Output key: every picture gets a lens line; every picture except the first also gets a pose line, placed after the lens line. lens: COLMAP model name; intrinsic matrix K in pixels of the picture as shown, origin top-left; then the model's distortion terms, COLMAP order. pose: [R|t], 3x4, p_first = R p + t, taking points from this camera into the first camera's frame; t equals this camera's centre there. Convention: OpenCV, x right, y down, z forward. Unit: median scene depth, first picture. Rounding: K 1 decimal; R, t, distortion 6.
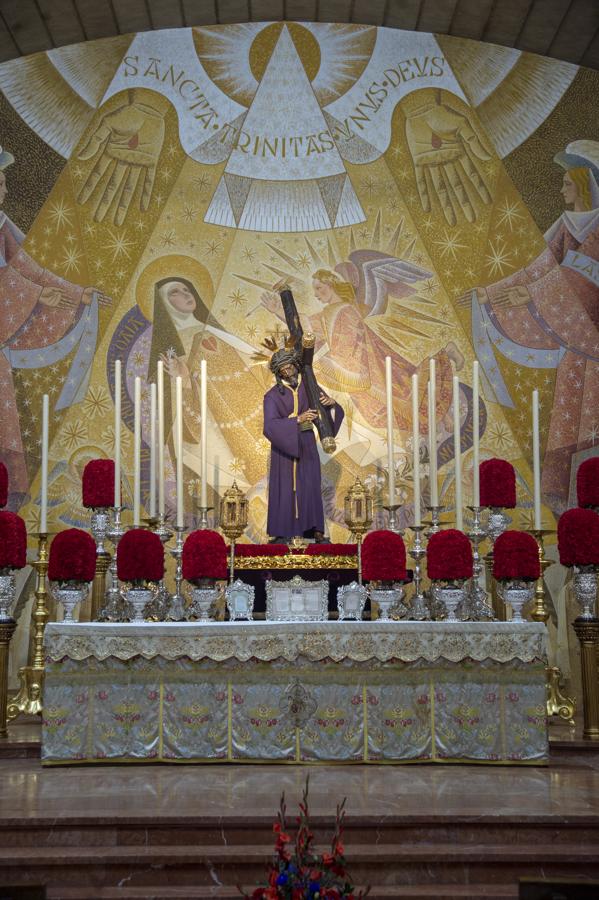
lens RADIAL K [[1405.4, 0, 299.8], [0, 1405.4, 451.6], [0, 0, 1]] dist [0.353018, 0.000000]
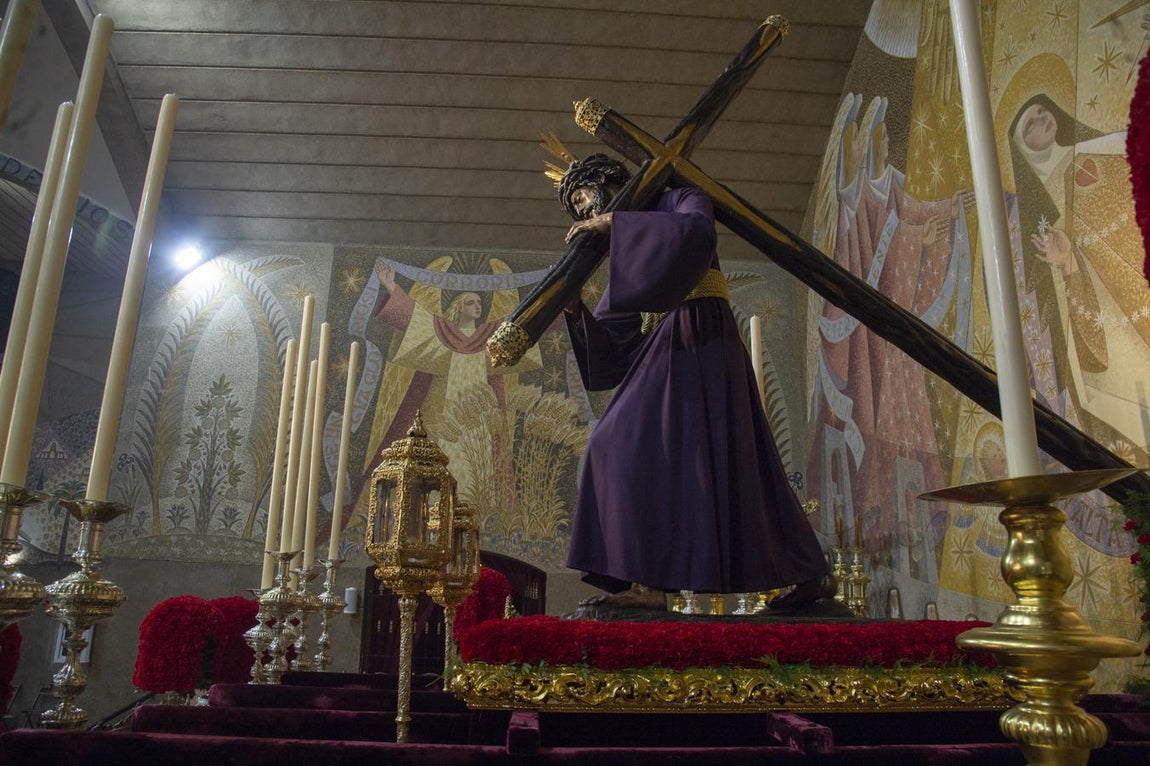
lens RADIAL K [[783.4, 0, 575.5], [0, 783.4, 384.8], [0, 0, 1]] dist [-0.110657, 0.058627]
pose [[0.040488, -0.273189, -0.961108, 0.168557], [0.102805, 0.957931, -0.267955, 0.050363], [0.993877, -0.087958, 0.066870, 0.791613]]
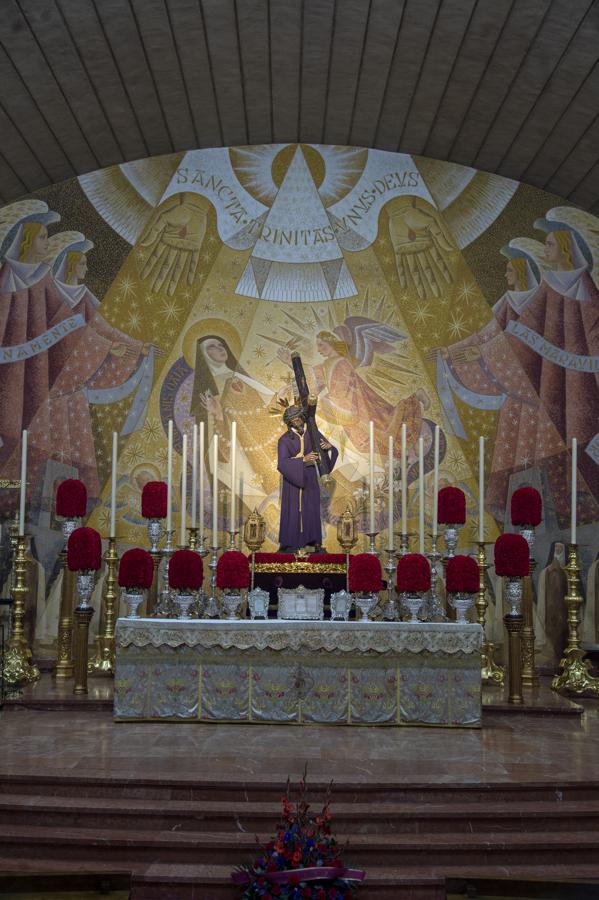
lens RADIAL K [[1123.9, 0, 301.5], [0, 1123.9, 452.5], [0, 0, 1]] dist [0.178395, 0.000000]
pose [[0.999862, 0.016474, -0.002170, -0.000931], [-0.016370, 0.999014, 0.041271, -0.059120], [0.002848, -0.041230, 0.999146, -0.052864]]
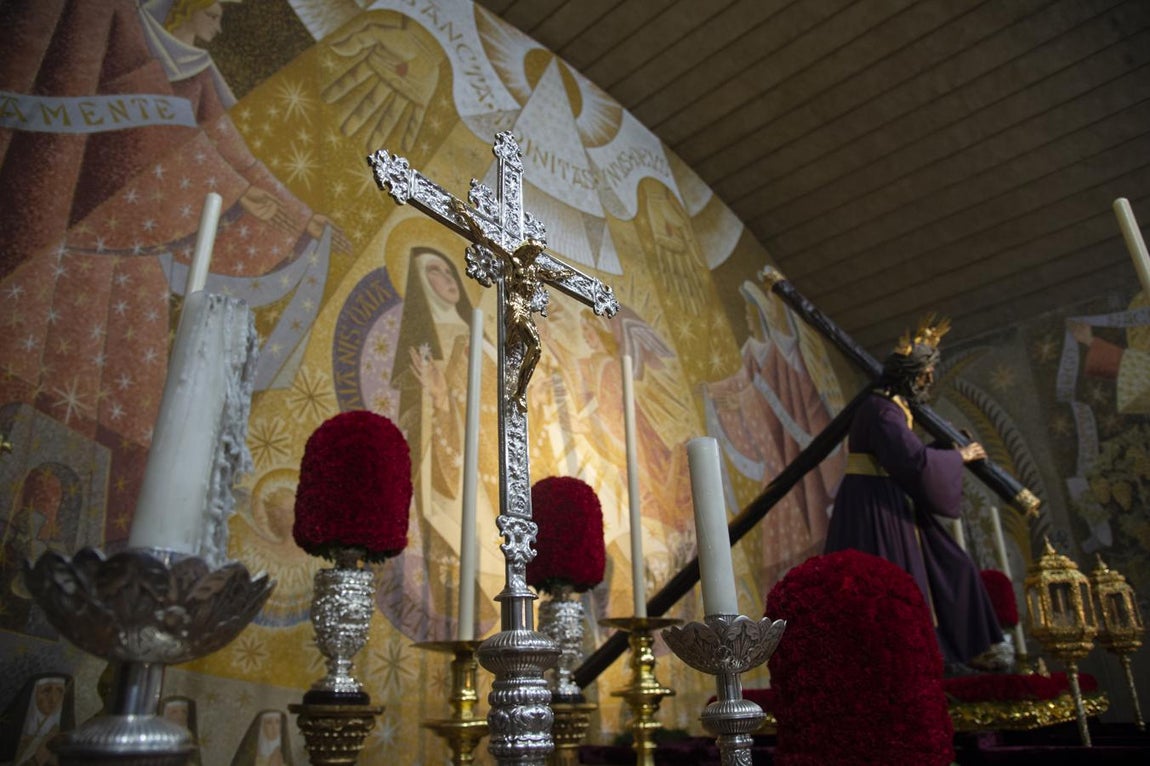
lens RADIAL K [[771.8, 0, 575.2], [0, 771.8, 390.8], [0, 0, 1]] dist [-0.113499, 0.053483]
pose [[0.714807, 0.253242, 0.651858, -0.263397], [-0.065649, 0.952313, -0.297978, 0.045526], [-0.696233, 0.170203, 0.697345, 0.714698]]
